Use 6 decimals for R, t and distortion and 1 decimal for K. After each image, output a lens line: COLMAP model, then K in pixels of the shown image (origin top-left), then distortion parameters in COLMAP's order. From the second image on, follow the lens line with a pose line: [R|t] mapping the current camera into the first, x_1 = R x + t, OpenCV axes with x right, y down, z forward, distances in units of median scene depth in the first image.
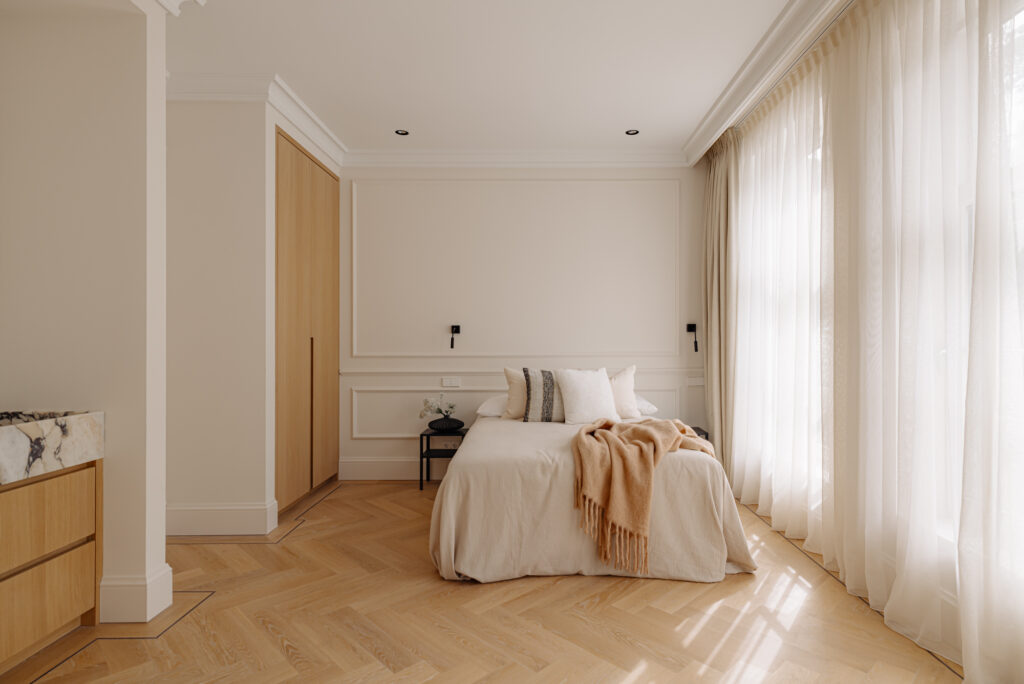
lens RADIAL K [[548.5, 0, 537.3], [0, 548.5, 346.0], [0, 0, 1]] dist [-0.000687, 0.000182]
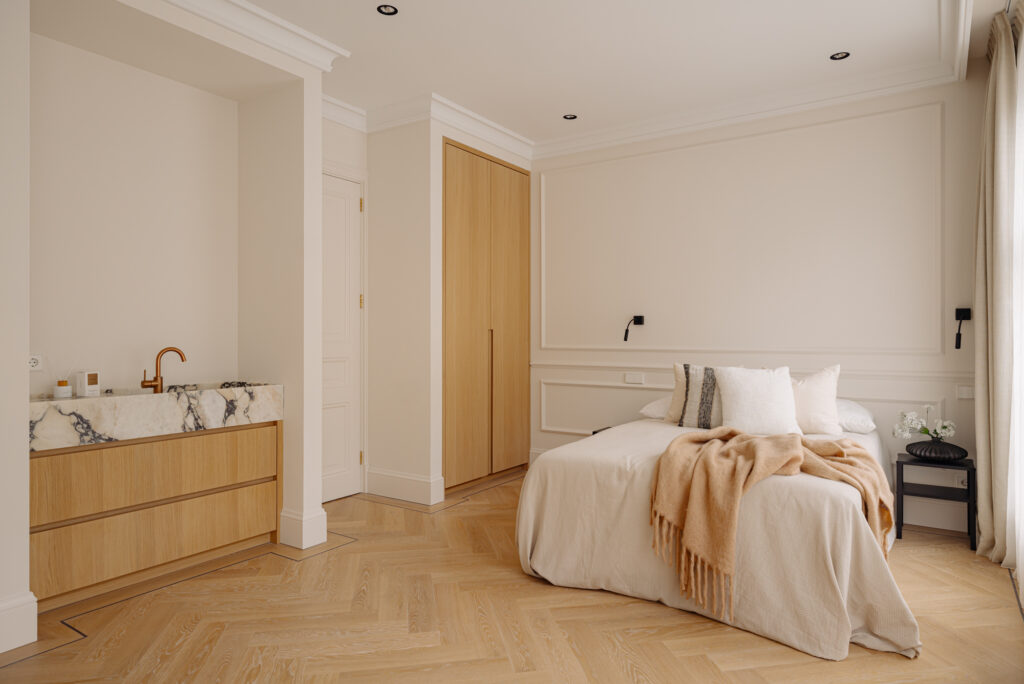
lens RADIAL K [[619.5, 0, 512.0], [0, 619.5, 342.0], [0, 0, 1]] dist [-0.001265, -0.000557]
pose [[0.822258, 0.008700, -0.569048, 0.447304], [-0.006967, 0.999962, 0.005221, 0.003219], [0.569072, -0.000329, 0.822288, 0.069056]]
